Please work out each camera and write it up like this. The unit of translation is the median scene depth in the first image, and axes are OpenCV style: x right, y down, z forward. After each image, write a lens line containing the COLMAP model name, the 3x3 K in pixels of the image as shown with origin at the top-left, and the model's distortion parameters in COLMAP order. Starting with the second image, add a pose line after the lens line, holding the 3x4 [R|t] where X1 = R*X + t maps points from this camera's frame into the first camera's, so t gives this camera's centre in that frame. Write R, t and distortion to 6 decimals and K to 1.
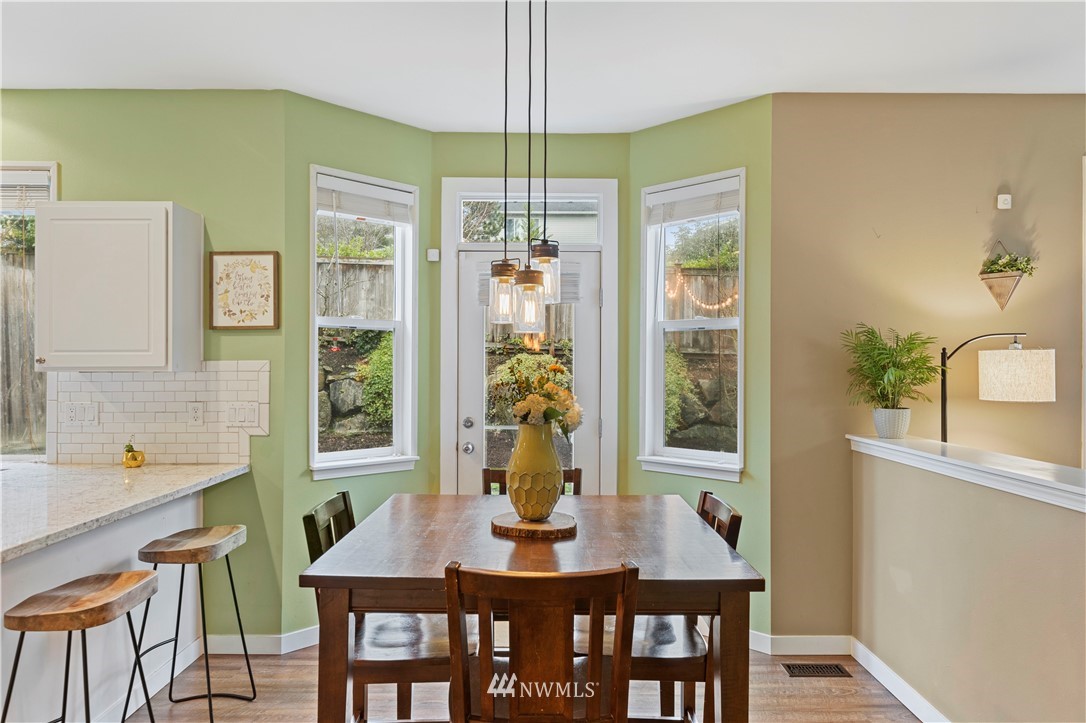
lens RADIAL K [[725.9, 0, 545.7], [0, 725.9, 363.3], [0, 0, 1]] dist [0.008041, -0.005320]
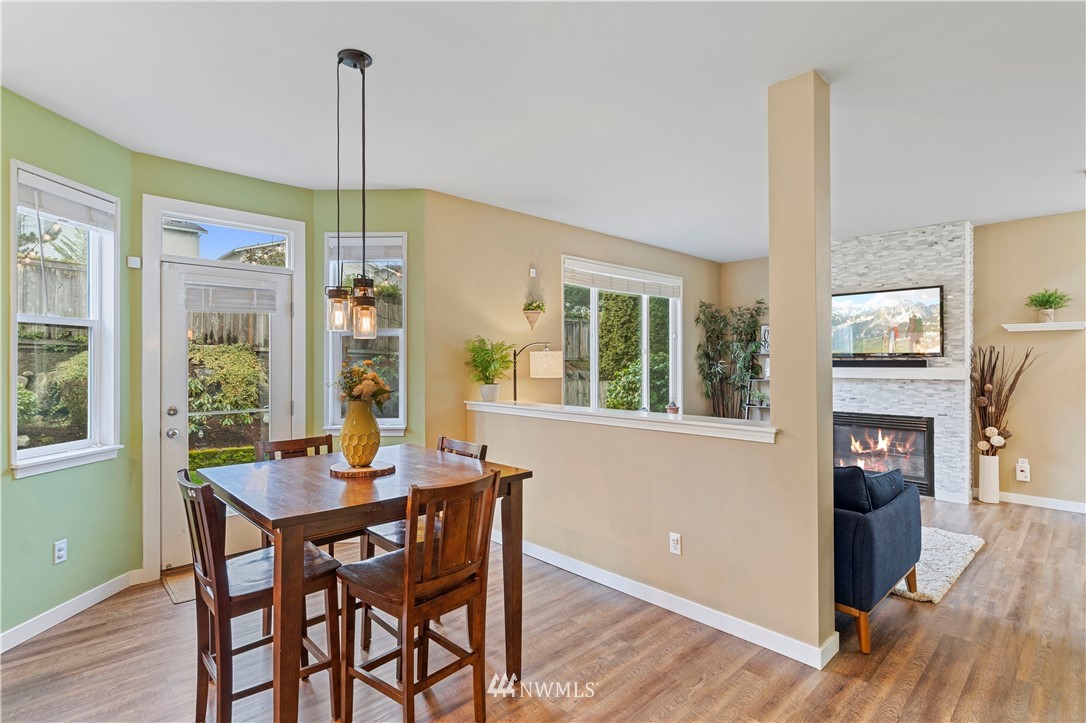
lens RADIAL K [[527.1, 0, 541.8], [0, 527.1, 359.5], [0, 0, 1]] dist [-0.000345, 0.000646]
pose [[0.726888, -0.004553, 0.686740, -0.291246], [0.003800, 0.999989, 0.002607, -0.000423], [-0.686745, 0.000715, 0.726898, -0.012912]]
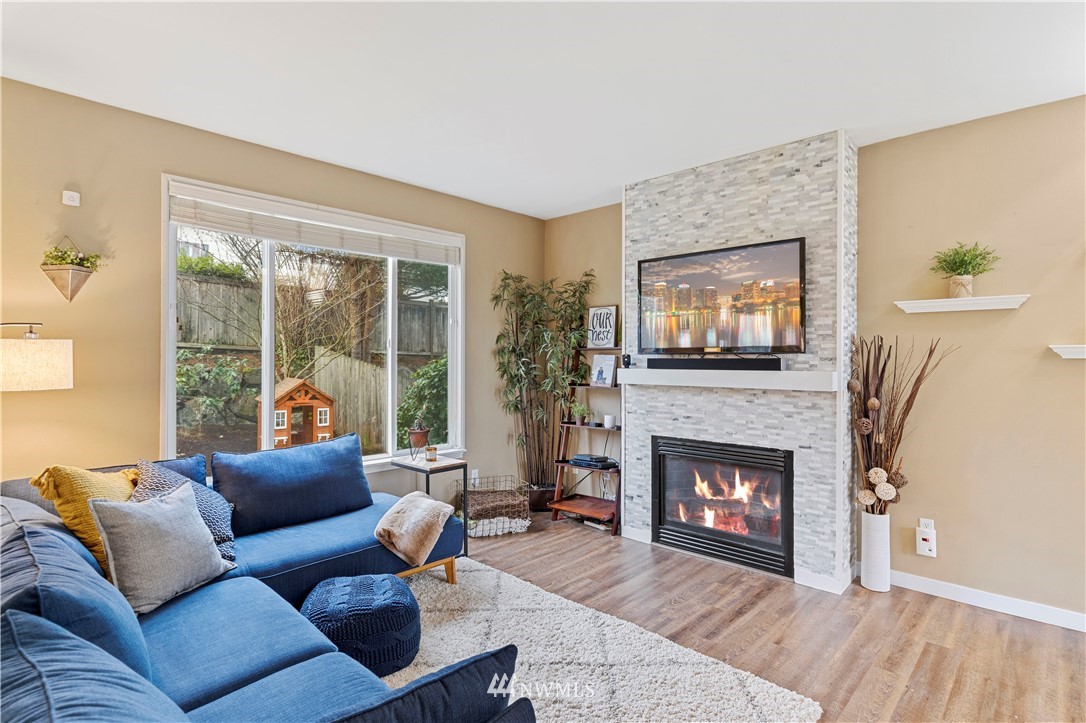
lens RADIAL K [[527.1, 0, 566.3], [0, 527.1, 355.2], [0, 0, 1]] dist [-0.000345, 0.000646]
pose [[0.689372, -0.000630, 0.724407, 0.563067], [-0.000623, 0.999999, 0.001463, 0.002061], [-0.724407, -0.001459, 0.689371, -0.039759]]
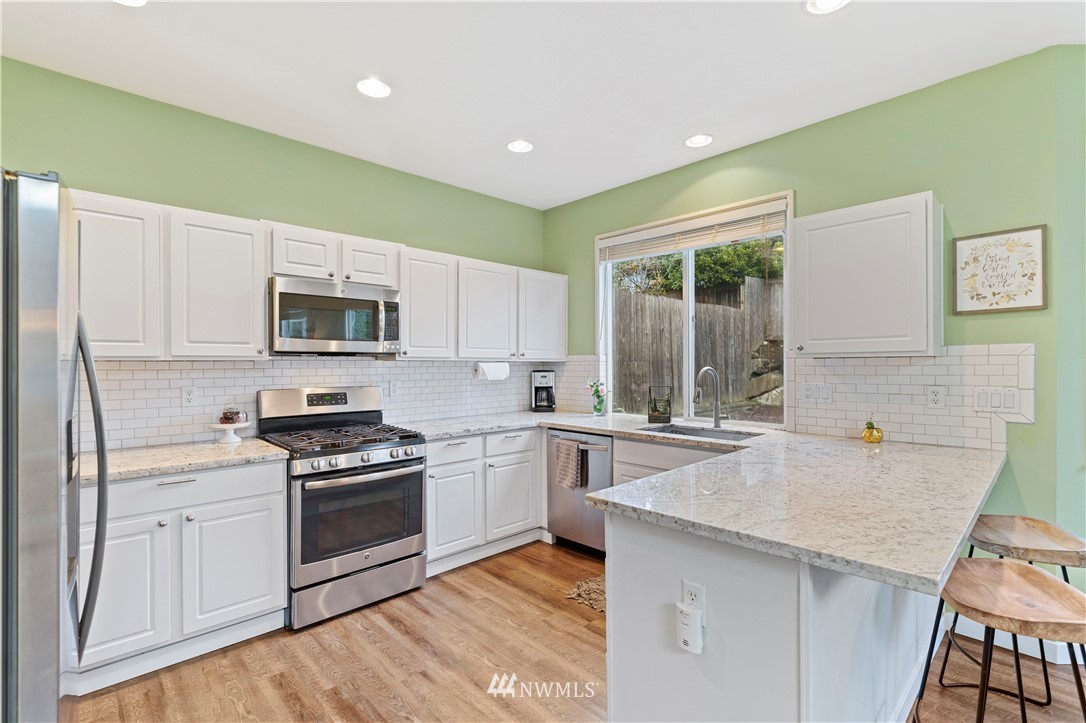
lens RADIAL K [[499.1, 0, 548.4], [0, 499.1, 365.6], [0, 0, 1]] dist [-0.003935, 0.000308]
pose [[0.692986, -0.003320, -0.720943, -0.341847], [0.010049, 0.999937, 0.005054, 0.014886], [0.720881, -0.010747, 0.692976, 0.105275]]
